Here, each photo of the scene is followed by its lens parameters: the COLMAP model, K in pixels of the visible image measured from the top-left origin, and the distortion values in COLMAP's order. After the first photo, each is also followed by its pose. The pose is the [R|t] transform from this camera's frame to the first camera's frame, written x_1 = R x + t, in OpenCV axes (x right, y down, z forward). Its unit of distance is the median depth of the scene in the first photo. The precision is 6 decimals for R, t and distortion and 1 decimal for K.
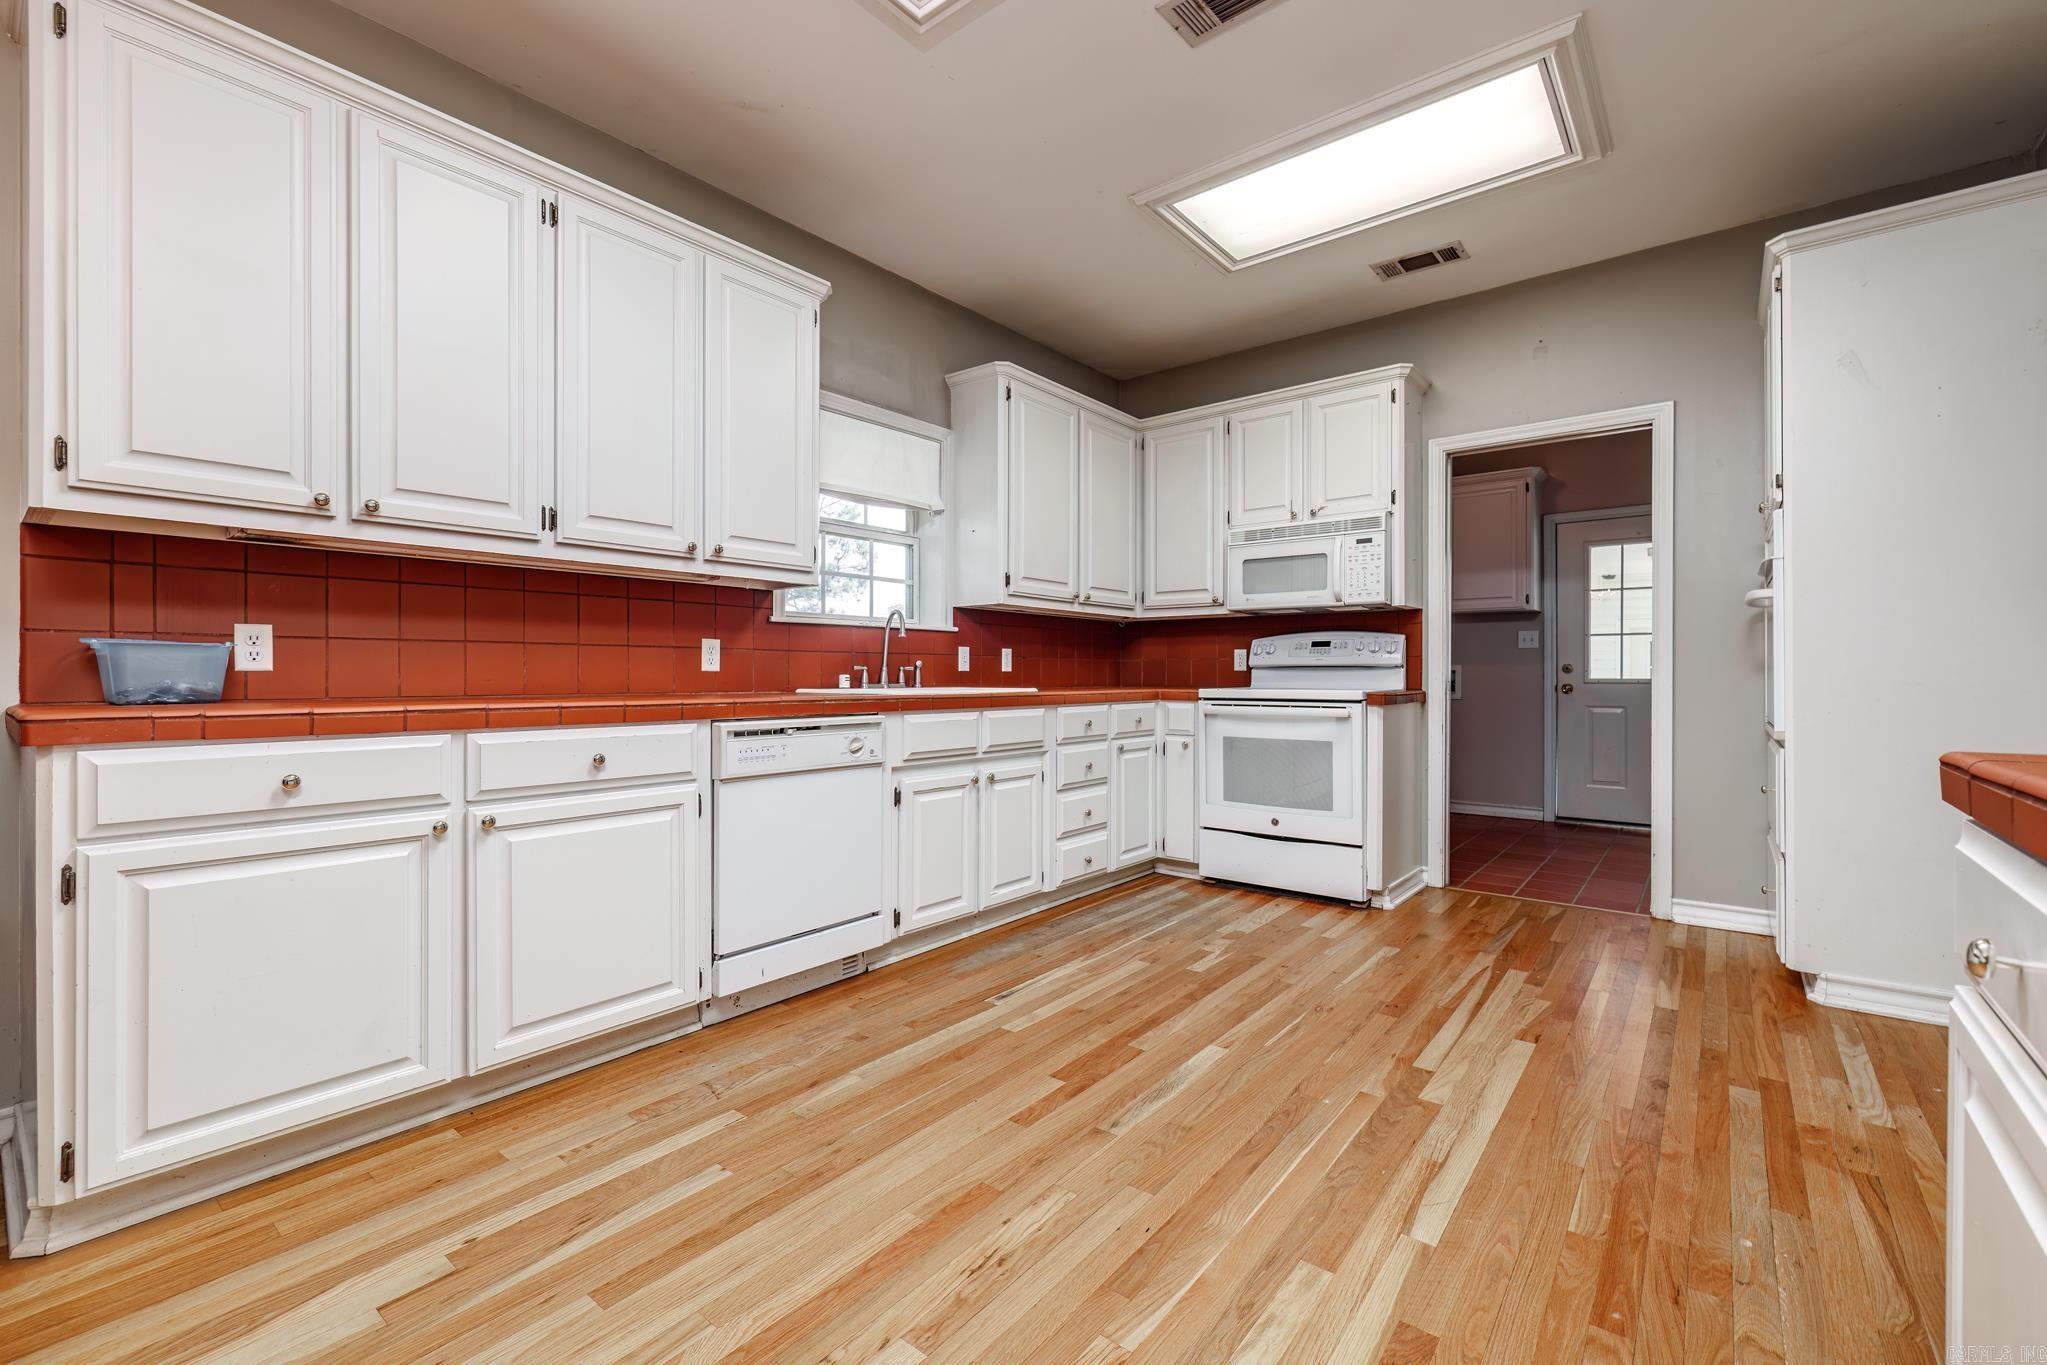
lens RADIAL K [[863.9, 0, 1024.0], [0, 863.9, 675.1], [0, 0, 1]] dist [0.000796, 0.000481]
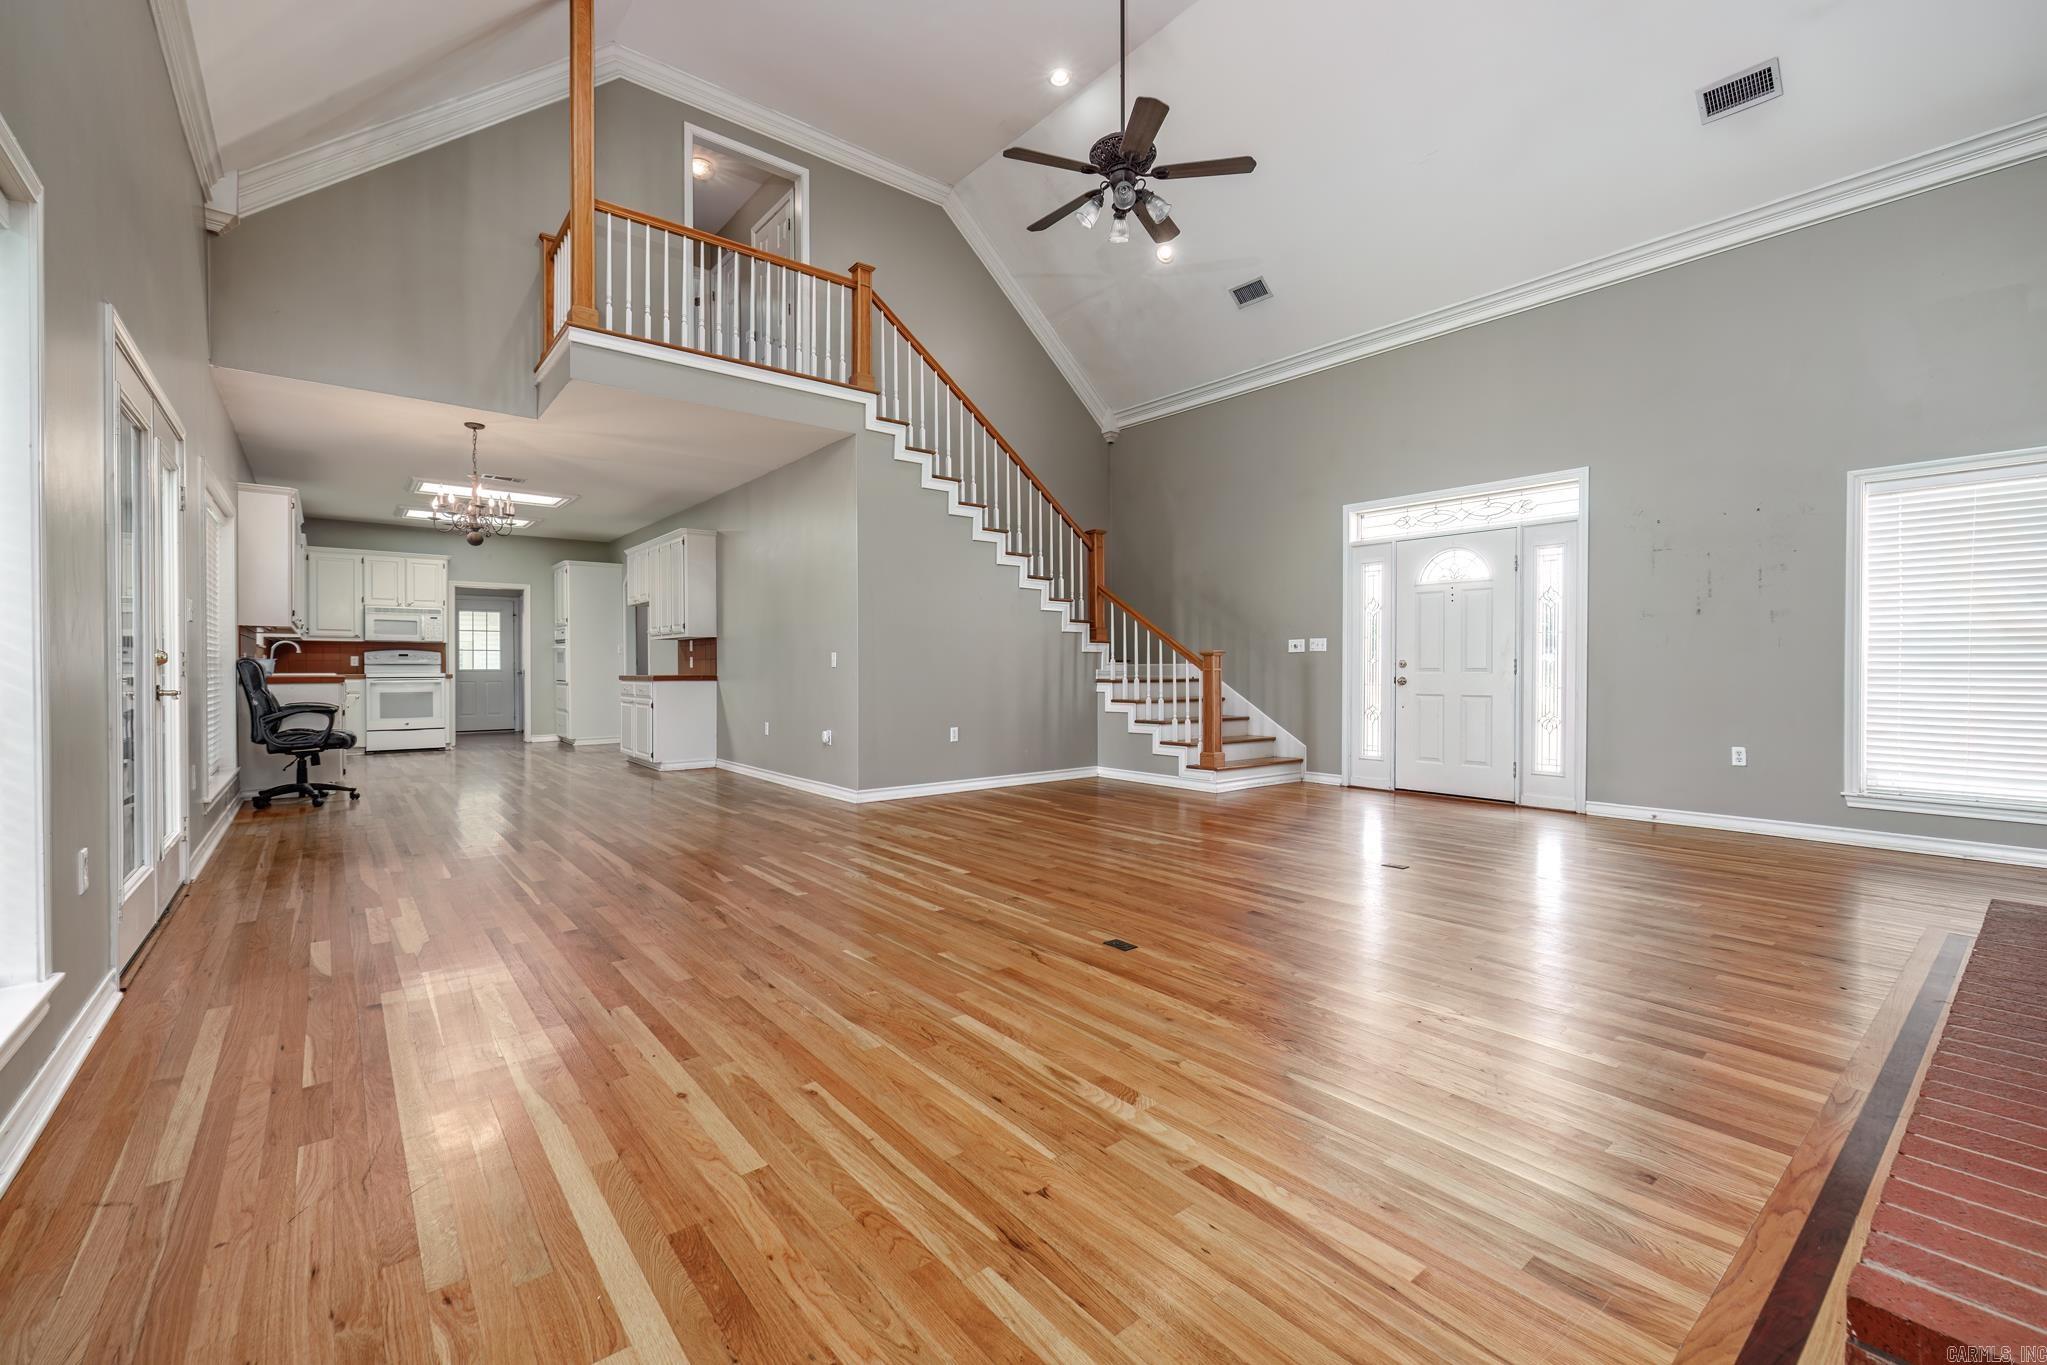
lens RADIAL K [[863.9, 0, 995.3], [0, 863.9, 679.9], [0, 0, 1]] dist [0.000796, 0.000481]
pose [[0.227732, -0.014435, 0.973617, -2.086013], [-0.000542, 0.999888, 0.014951, -0.003471], [-0.973724, -0.003933, 0.227699, -1.511764]]
